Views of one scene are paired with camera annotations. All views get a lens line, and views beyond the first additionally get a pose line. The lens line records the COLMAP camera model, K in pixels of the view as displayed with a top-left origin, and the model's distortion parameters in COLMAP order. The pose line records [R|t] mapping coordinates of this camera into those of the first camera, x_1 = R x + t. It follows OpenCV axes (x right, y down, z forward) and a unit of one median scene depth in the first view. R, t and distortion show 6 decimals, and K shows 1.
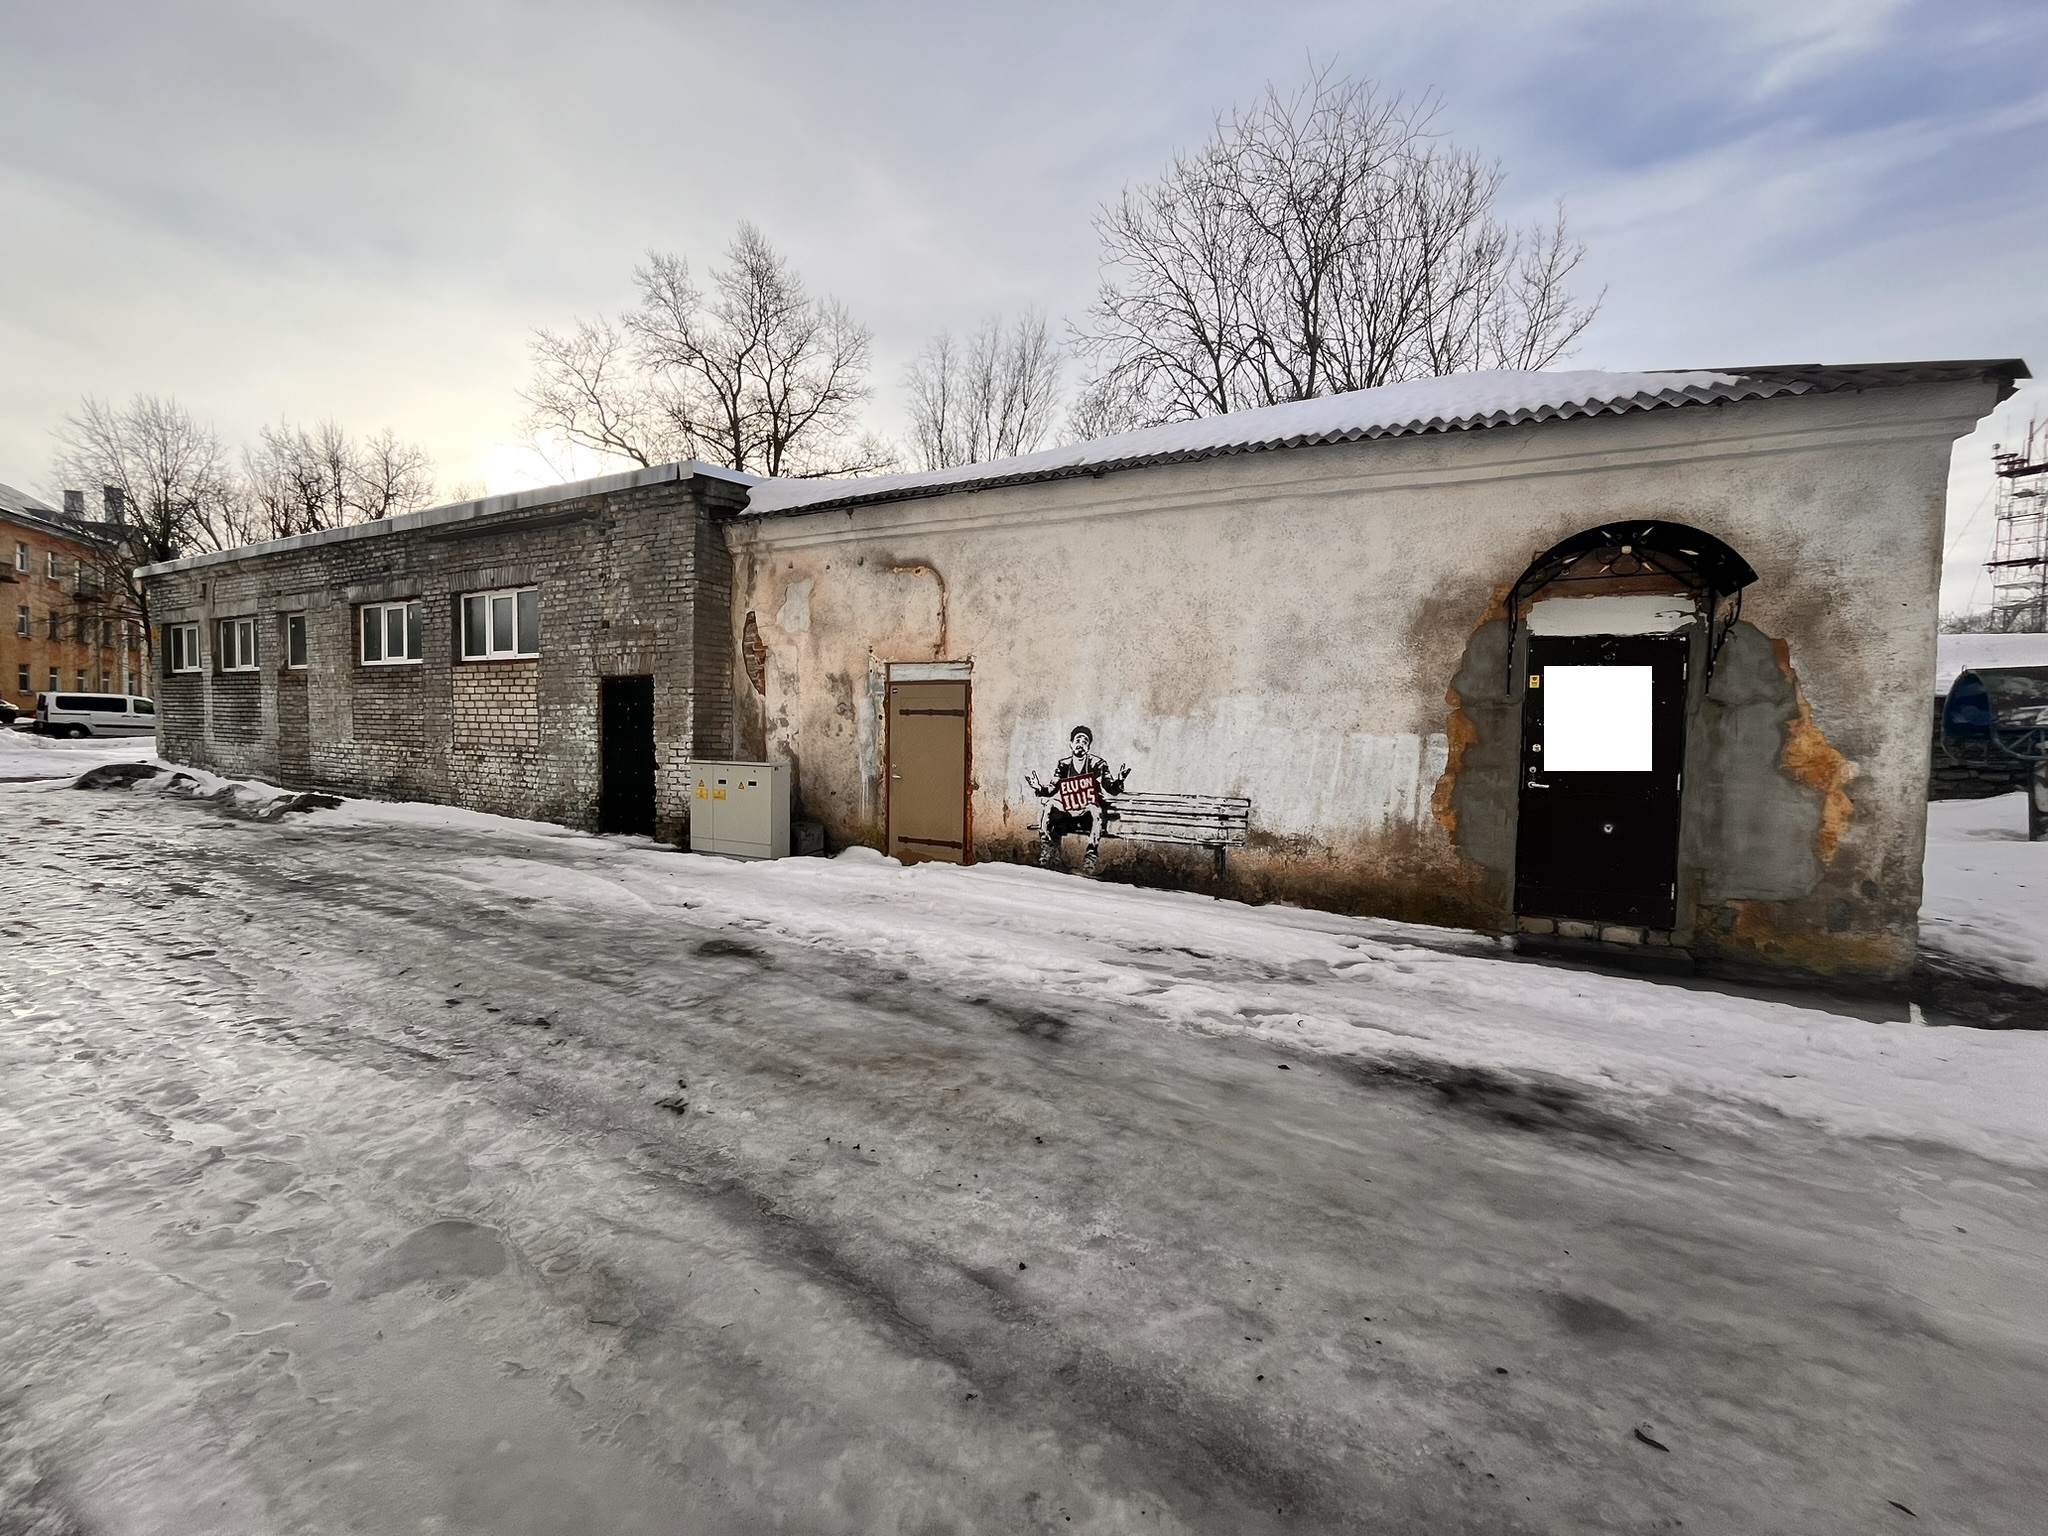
lens RADIAL K [[852.7, 0, 1007.6], [0, 852.7, 767.9], [0, 0, 1]] dist [-0.003019, -0.000376]
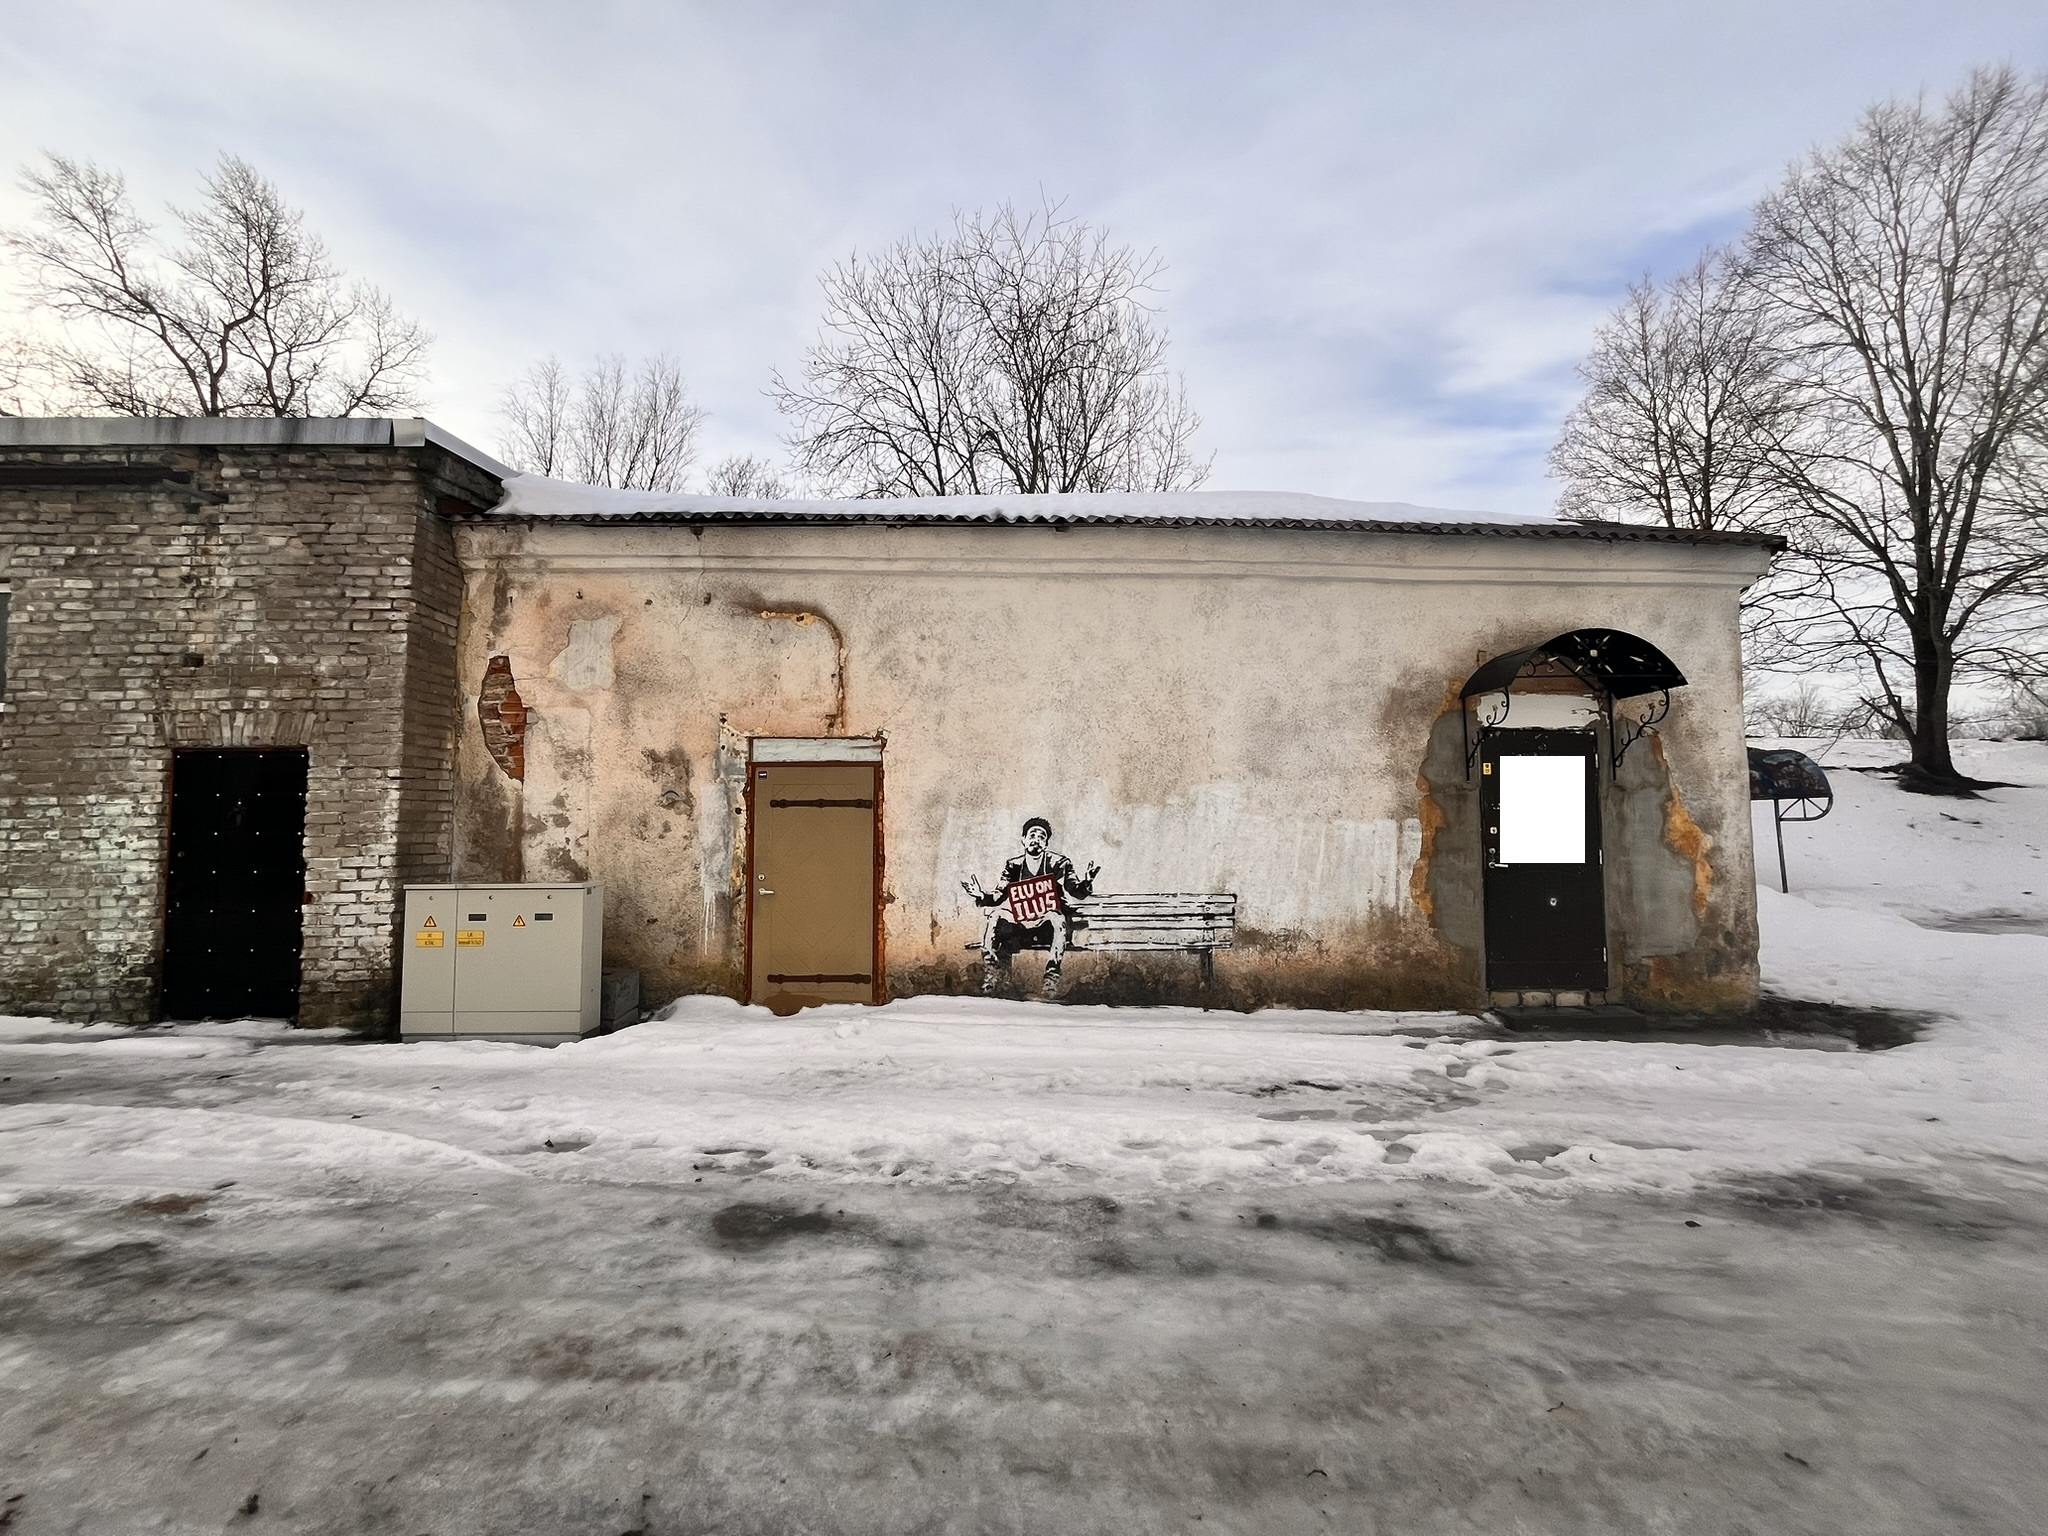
lens RADIAL K [[852.7, 0, 1031.3], [0, 852.7, 763.4], [0, 0, 1]] dist [-0.003019, -0.000376]
pose [[0.870733, 0.011769, 0.491615, -0.327115], [0.040727, 0.994553, -0.095943, -0.022157], [-0.490067, 0.103563, 0.865511, 0.275175]]
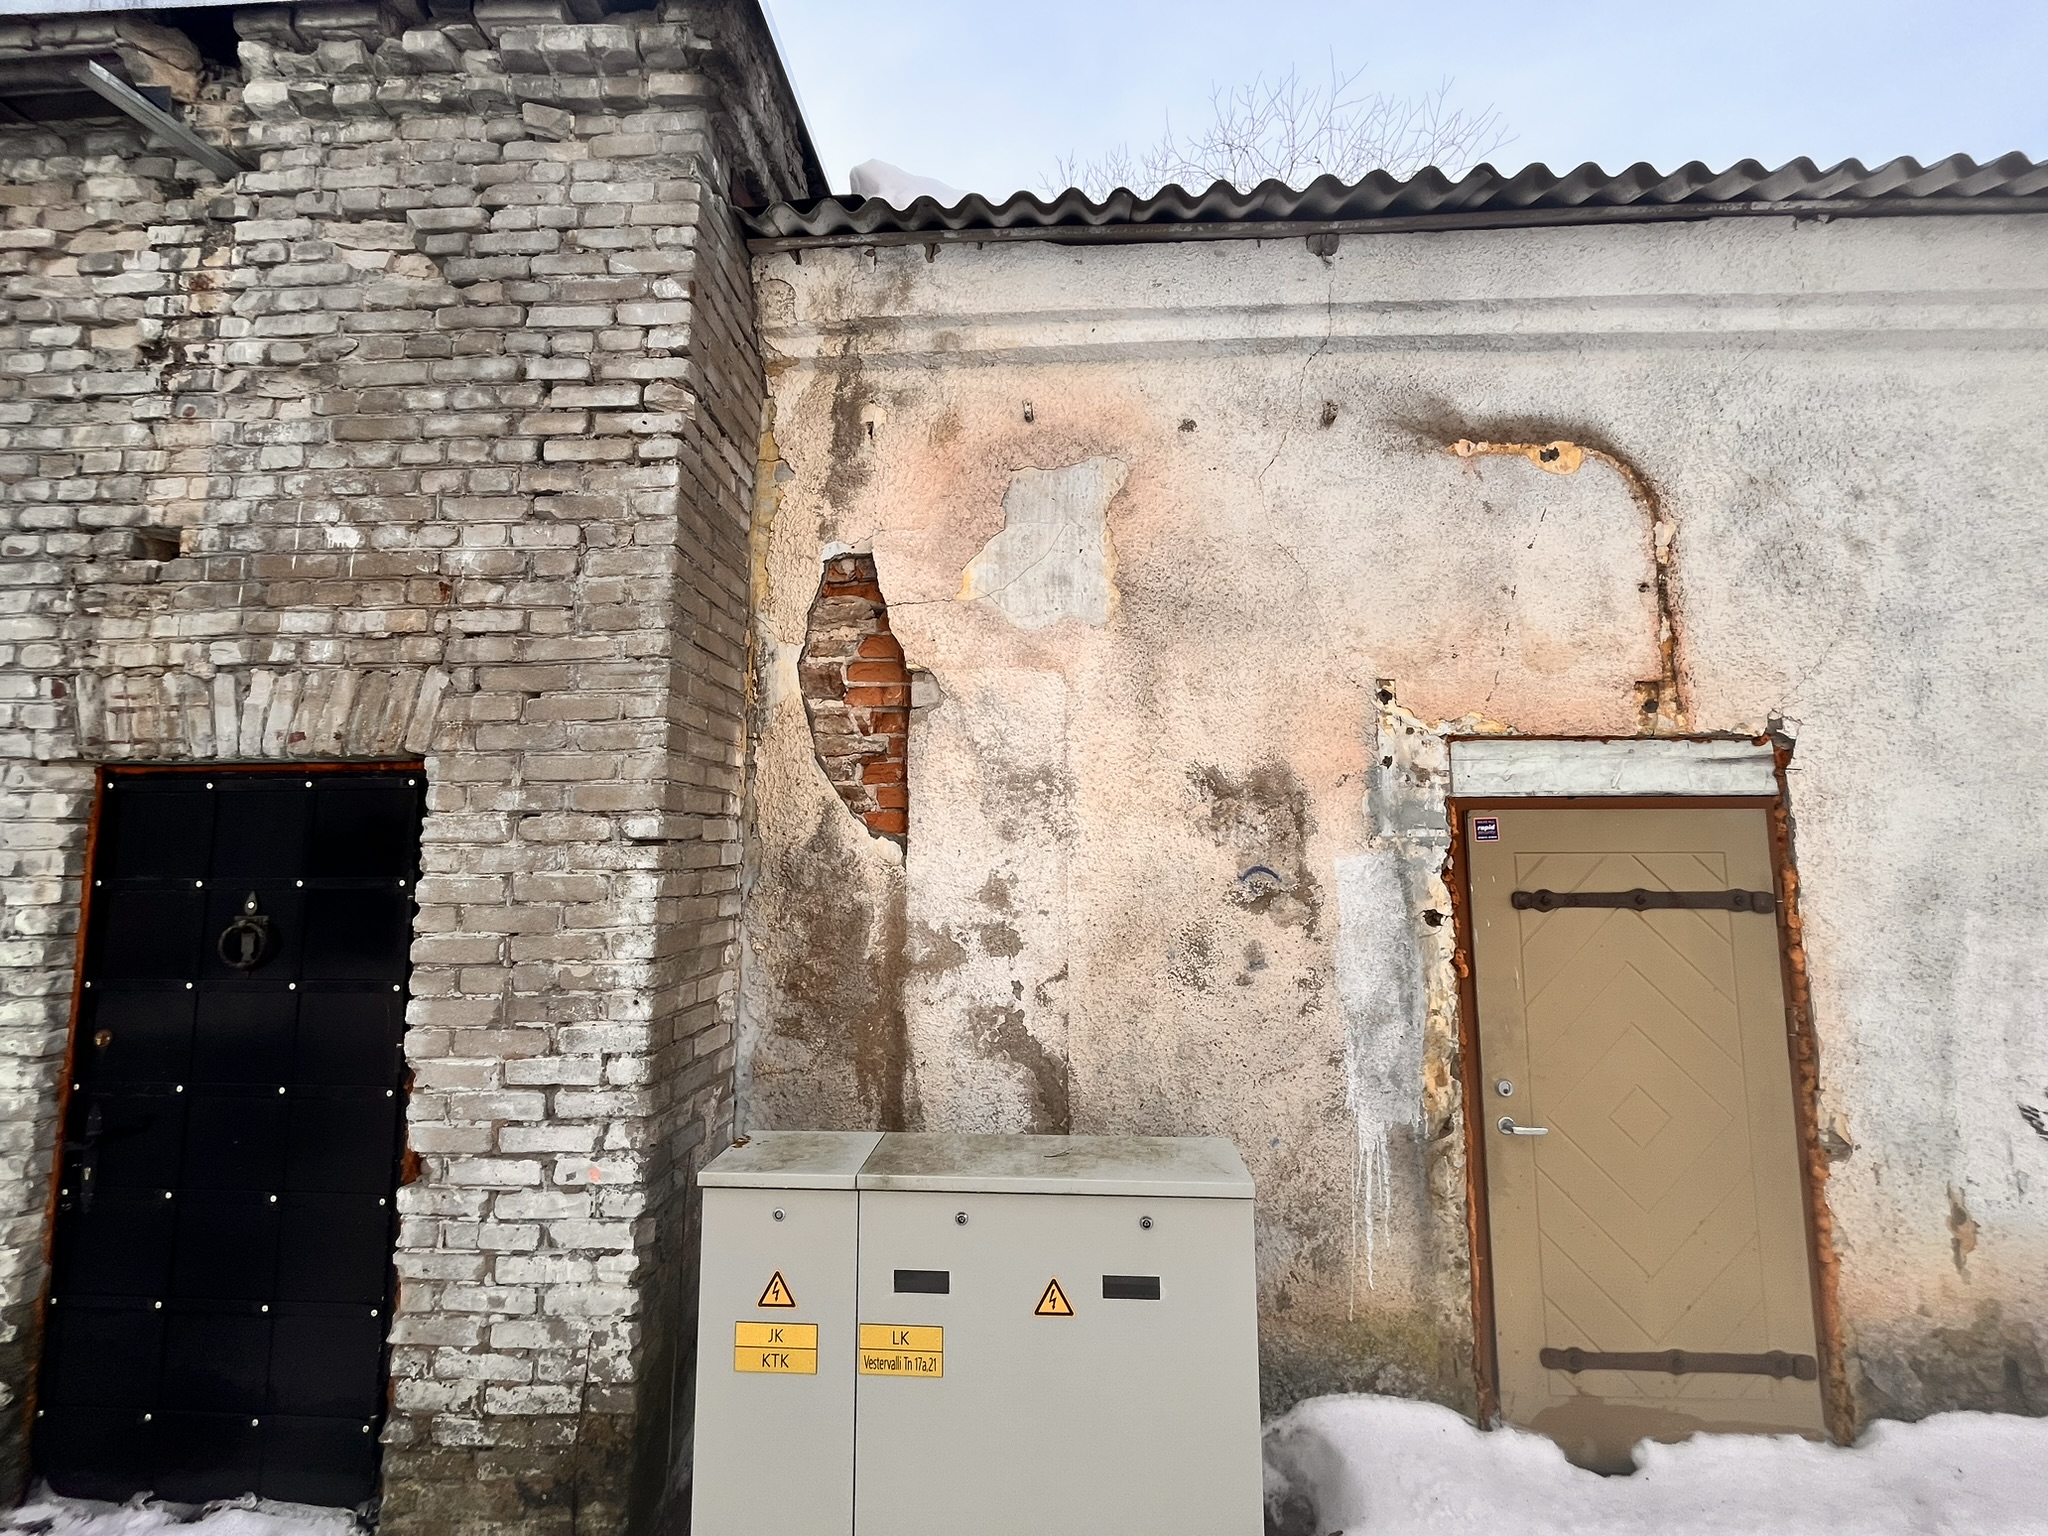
lens RADIAL K [[852.7, 0, 1029.7], [0, 852.7, 762.7], [0, 0, 1]] dist [-0.003019, -0.000376]
pose [[0.900238, 0.030328, 0.434340, -0.455680], [0.035976, 0.988979, -0.143622, -0.084963], [-0.433908, 0.144920, 0.889225, 0.894535]]
